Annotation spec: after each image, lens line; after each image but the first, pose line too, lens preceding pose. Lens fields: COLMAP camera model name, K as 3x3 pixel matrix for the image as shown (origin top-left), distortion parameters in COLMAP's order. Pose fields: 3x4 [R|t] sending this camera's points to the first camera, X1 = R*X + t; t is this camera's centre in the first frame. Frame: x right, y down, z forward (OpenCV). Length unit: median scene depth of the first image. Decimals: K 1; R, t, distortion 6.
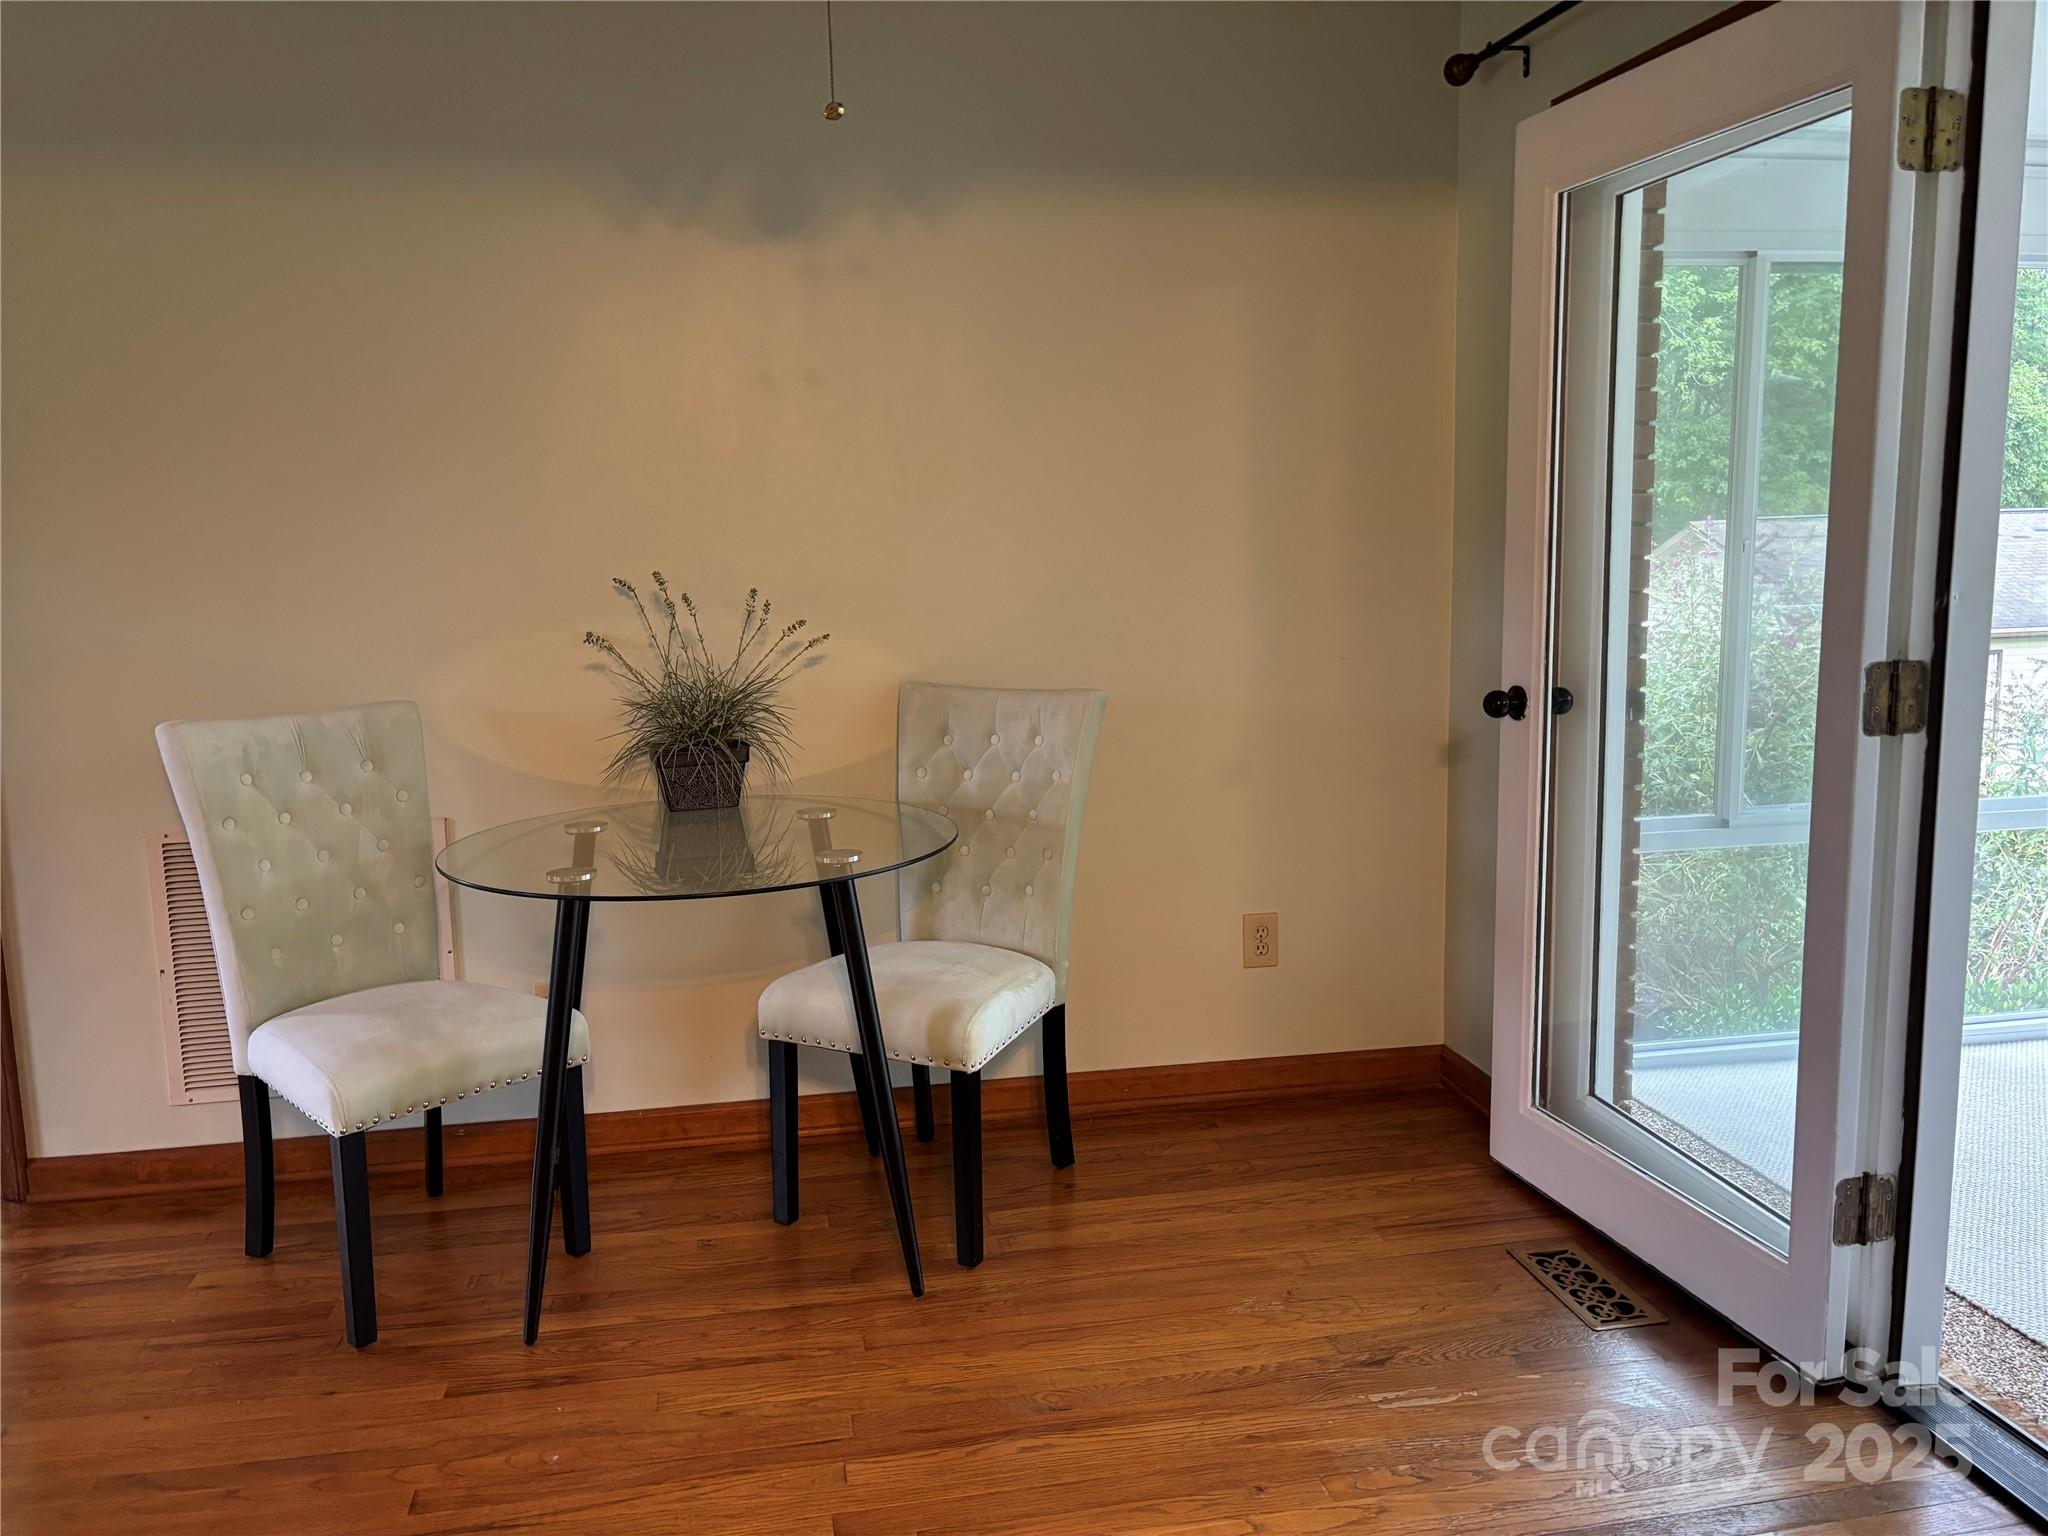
lens RADIAL K [[1539.9, 0, 1024.0], [0, 1539.9, 768.0], [0, 0, 1]] dist [0.000338, 0.002919]
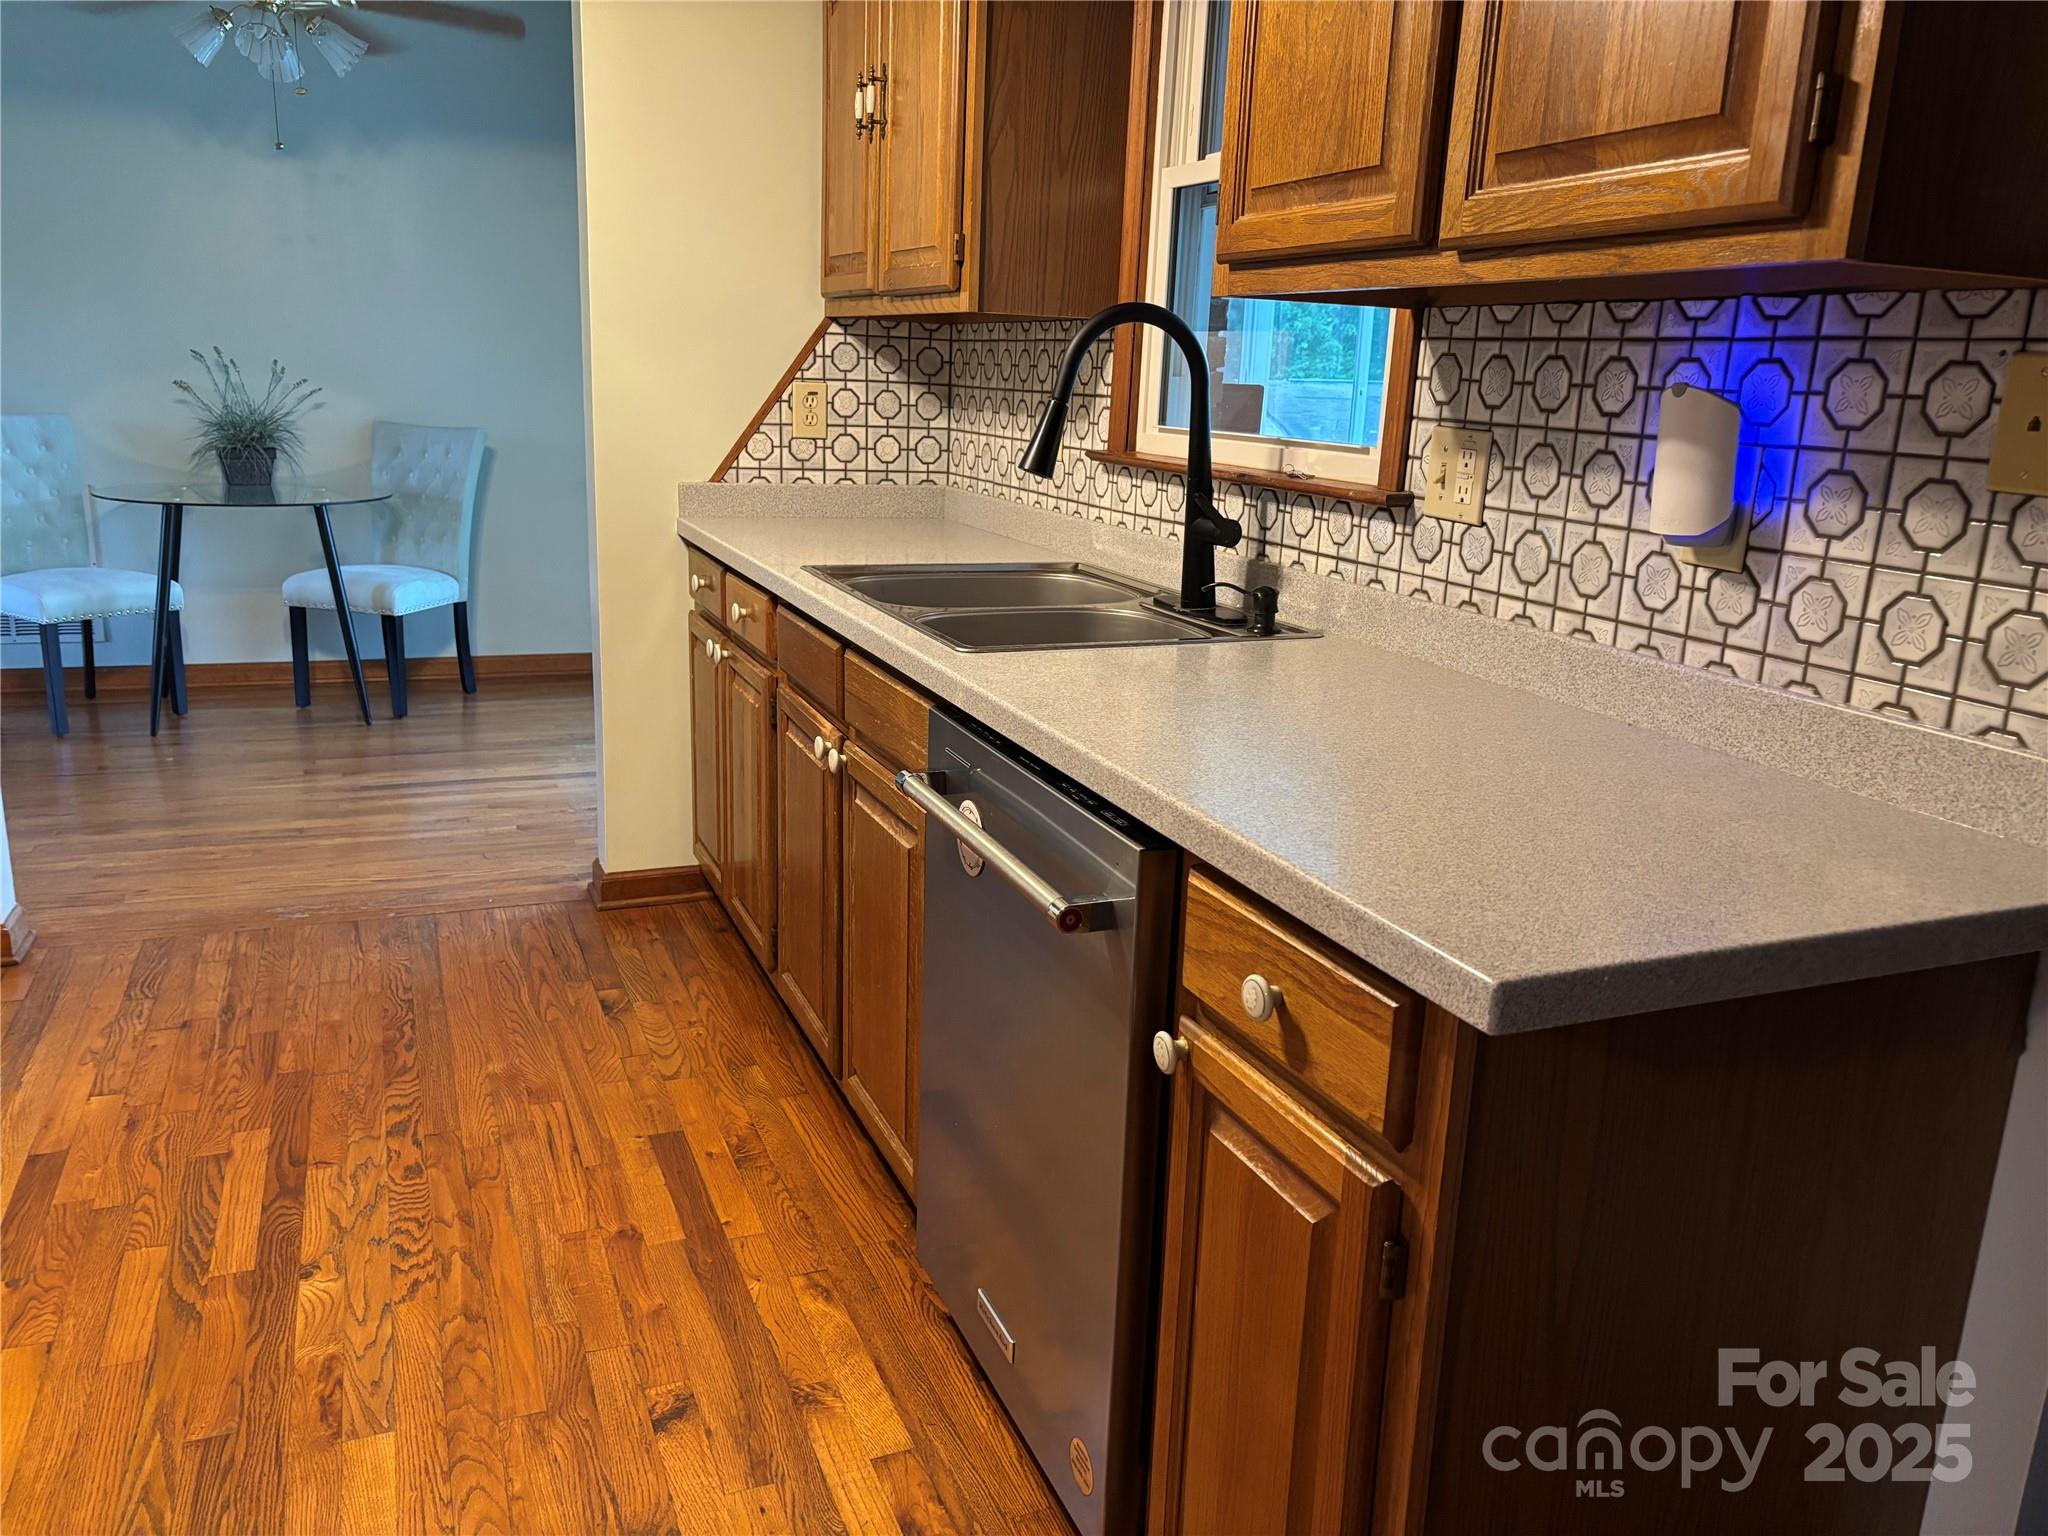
lens RADIAL K [[1539.9, 0, 1024.0], [0, 1539.9, 768.0], [0, 0, 1]] dist [0.000338, 0.002919]
pose [[0.976118, 0.000970, 0.217240, 0.284379], [-0.023040, 0.994812, 0.099082, 0.157402], [-0.216017, -0.101721, 0.971076, -0.975443]]
